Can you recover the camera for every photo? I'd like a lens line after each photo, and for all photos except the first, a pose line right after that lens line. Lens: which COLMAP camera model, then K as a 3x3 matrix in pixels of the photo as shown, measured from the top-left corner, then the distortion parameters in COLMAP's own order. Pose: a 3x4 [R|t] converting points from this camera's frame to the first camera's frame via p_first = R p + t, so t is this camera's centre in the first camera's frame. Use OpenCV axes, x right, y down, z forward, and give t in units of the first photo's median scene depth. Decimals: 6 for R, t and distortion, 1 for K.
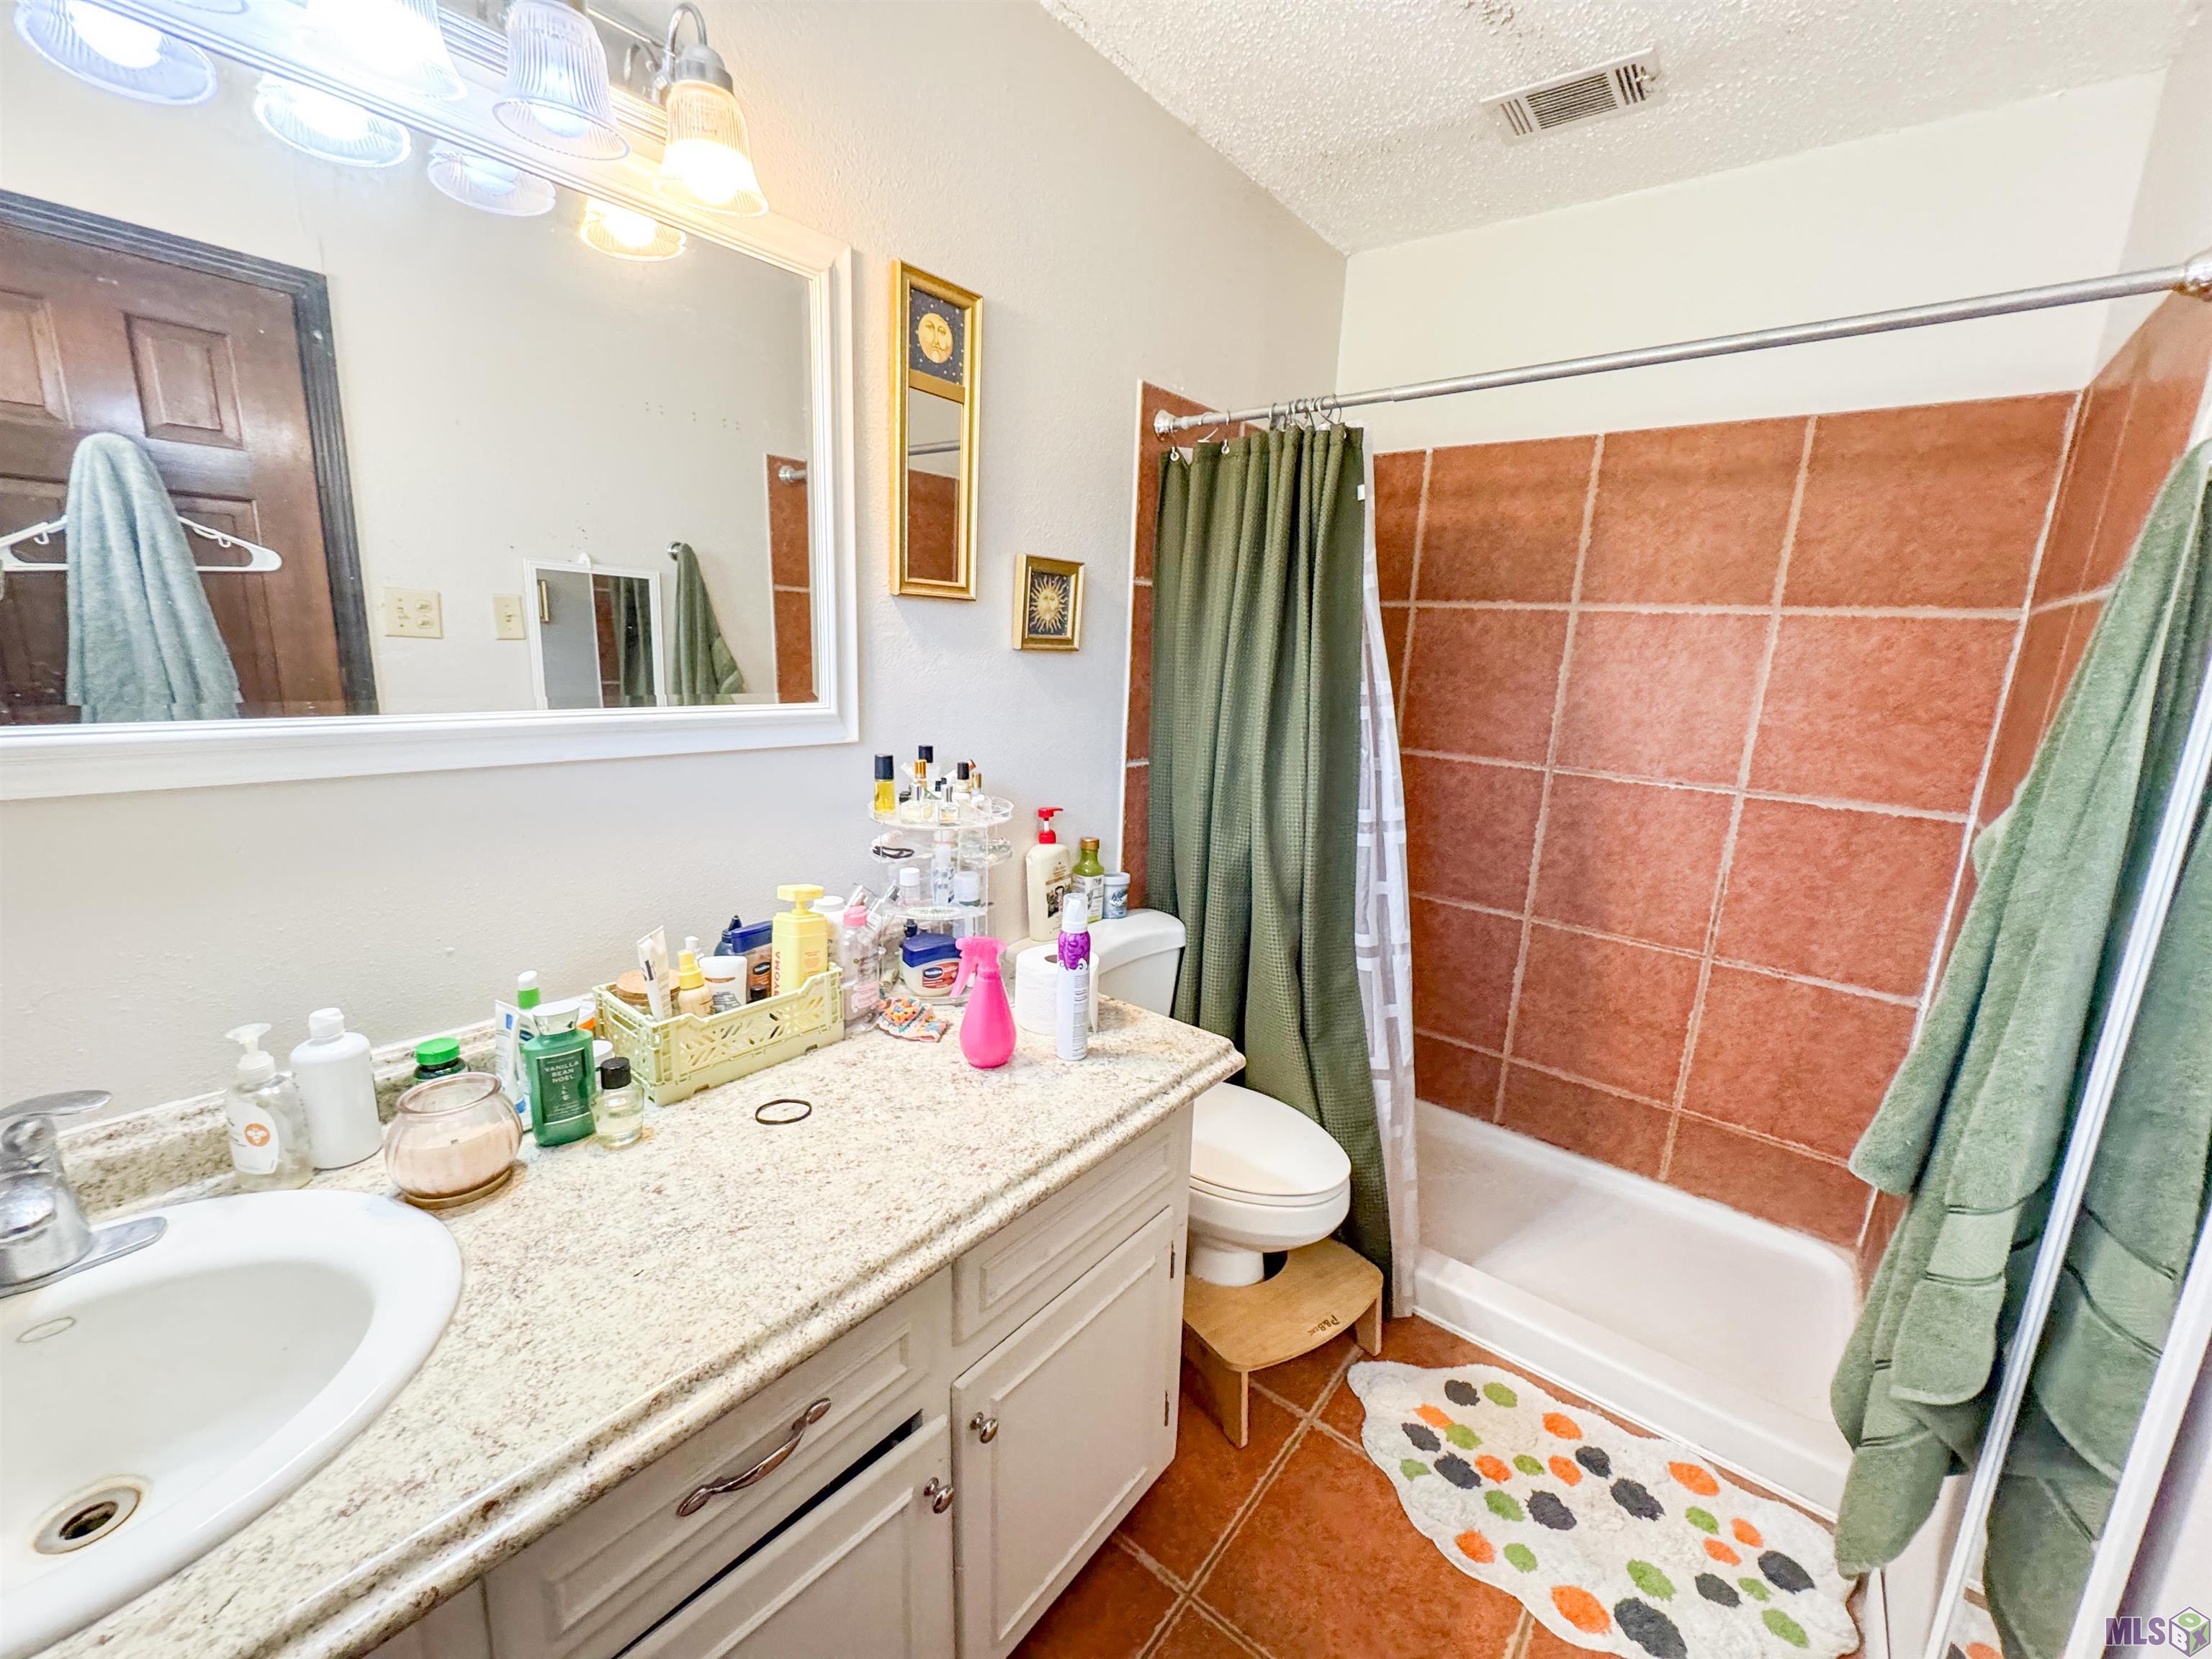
lens RADIAL K [[889.4, 0, 1105.3], [0, 889.4, 824.0], [0, 0, 1]] dist [-0.009887, 0.000033]
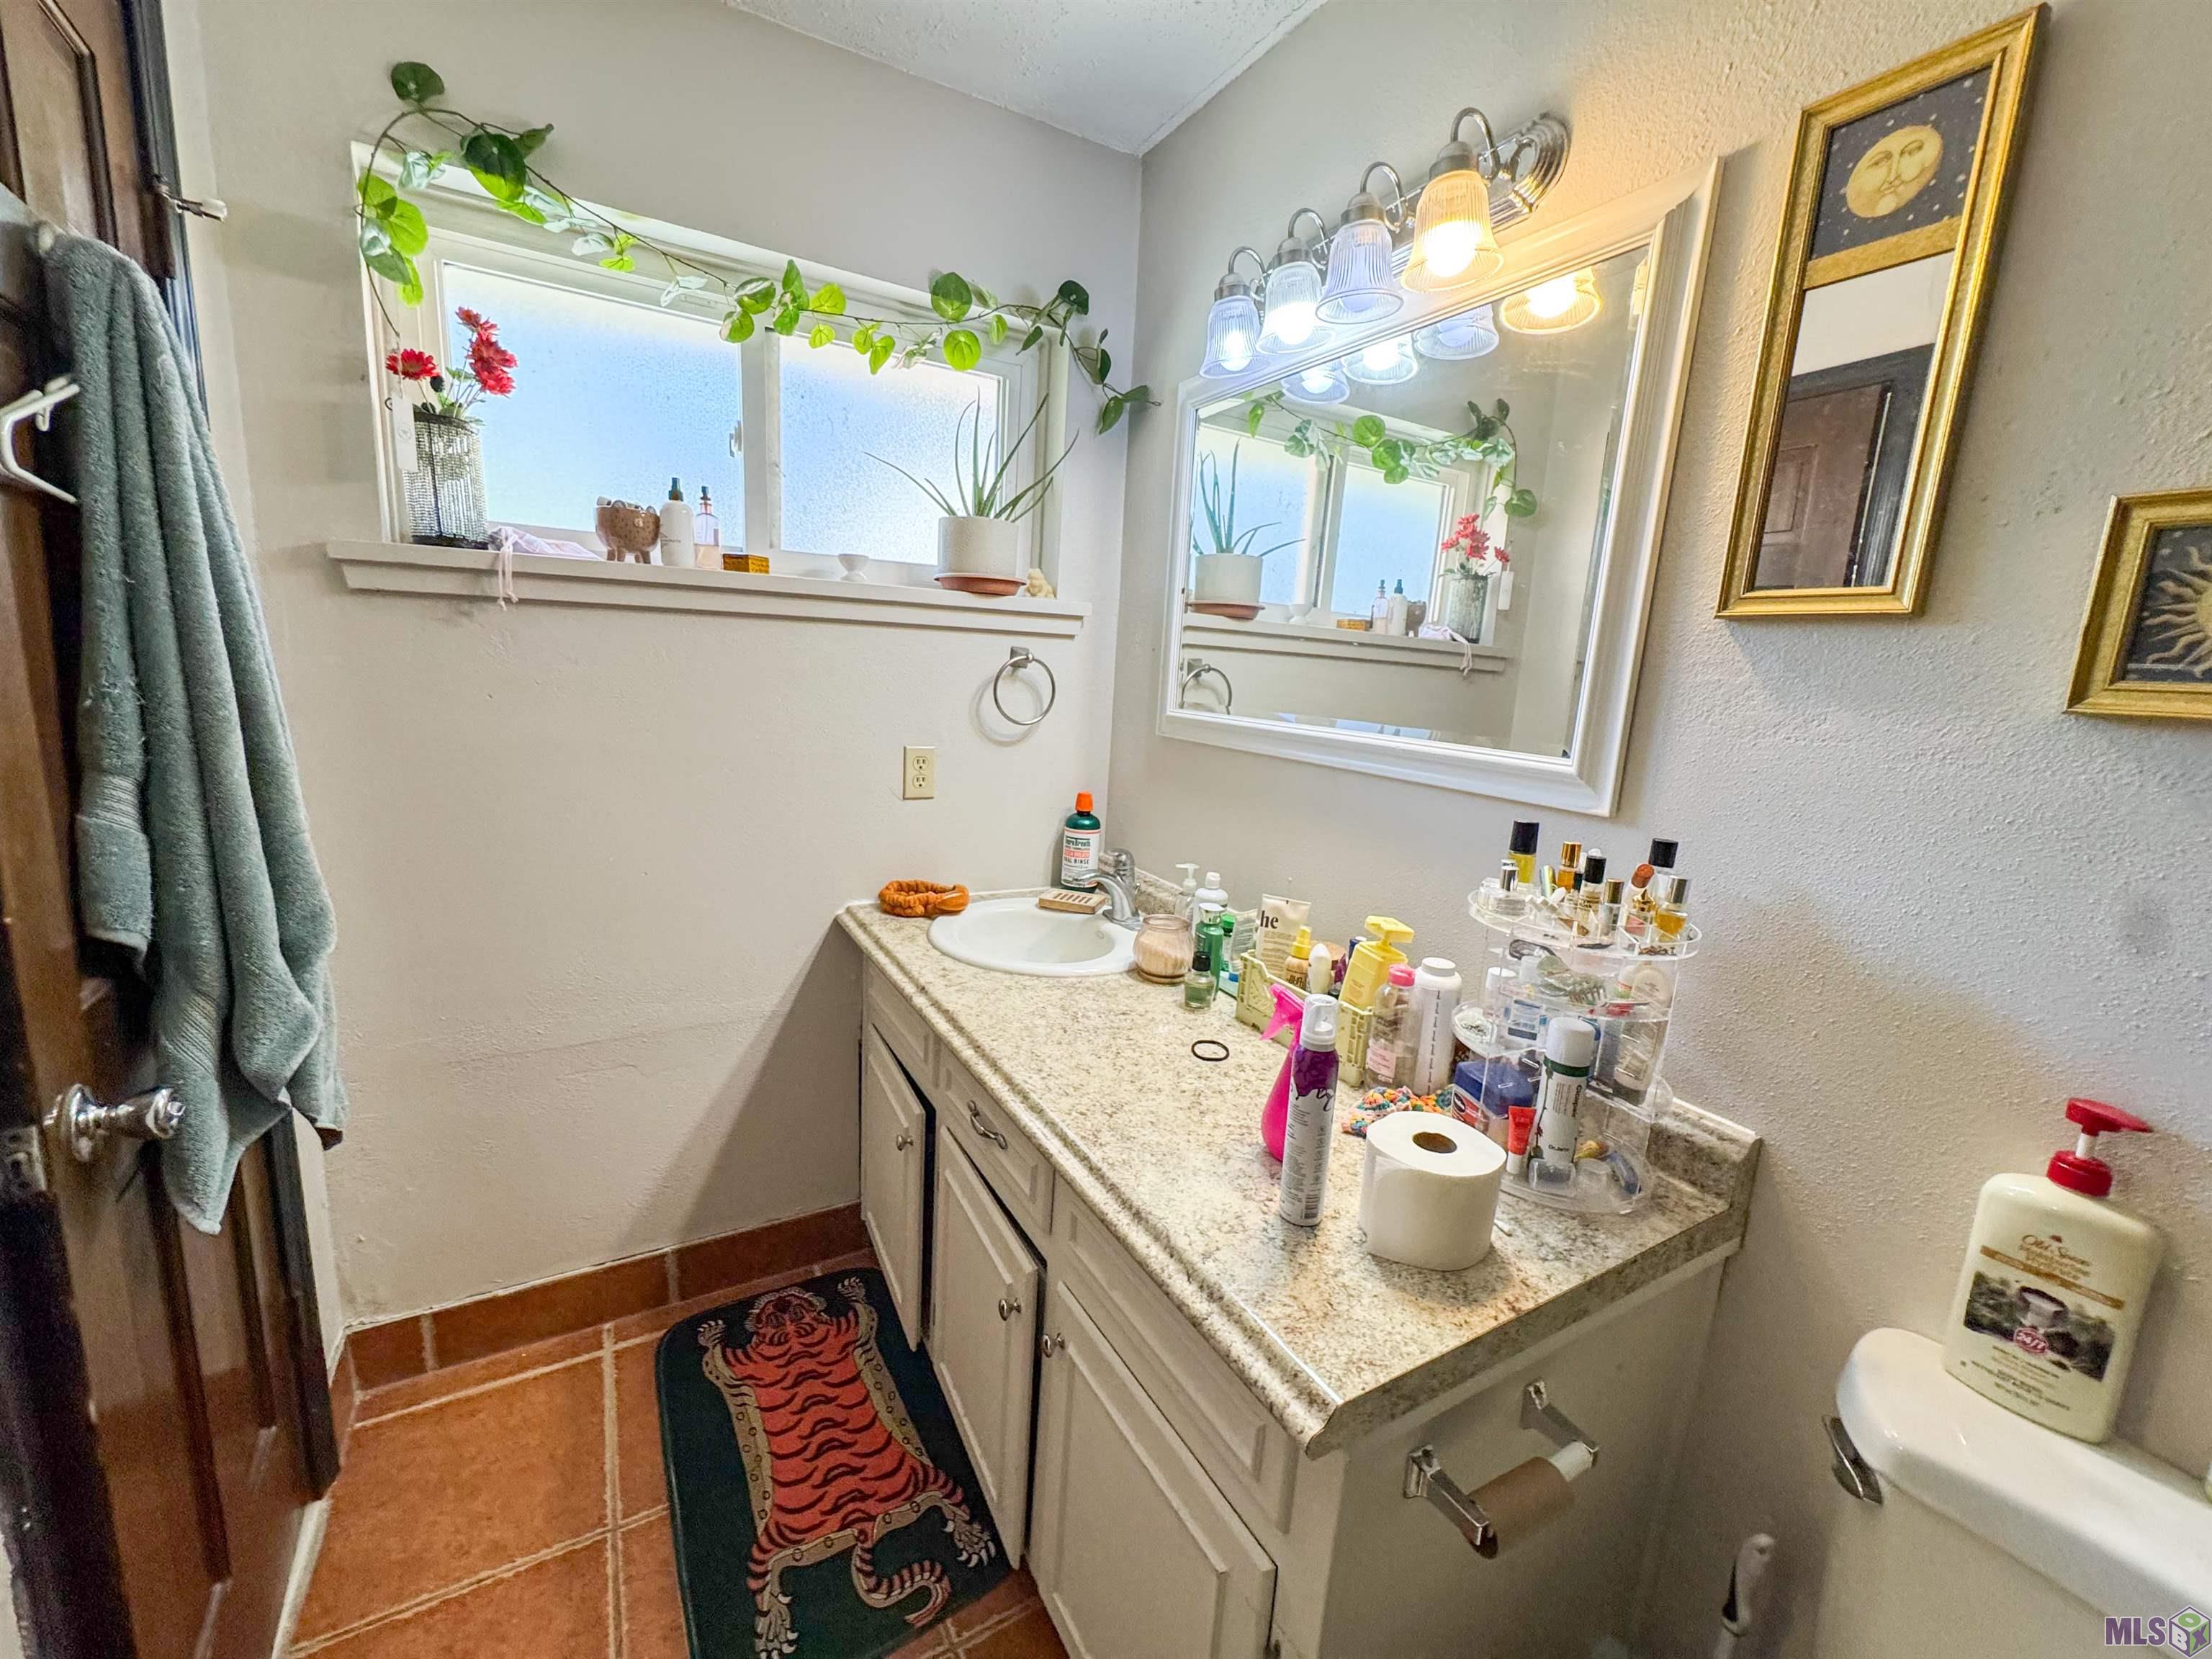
lens RADIAL K [[889.4, 0, 1104.3], [0, 889.4, 830.2], [0, 0, 1]] dist [-0.009887, 0.000033]
pose [[-0.359739, 0.112698, -0.926222, 0.722277], [-0.256534, 0.942476, 0.214312, -0.168463], [0.897094, 0.314703, -0.310135, 1.073534]]
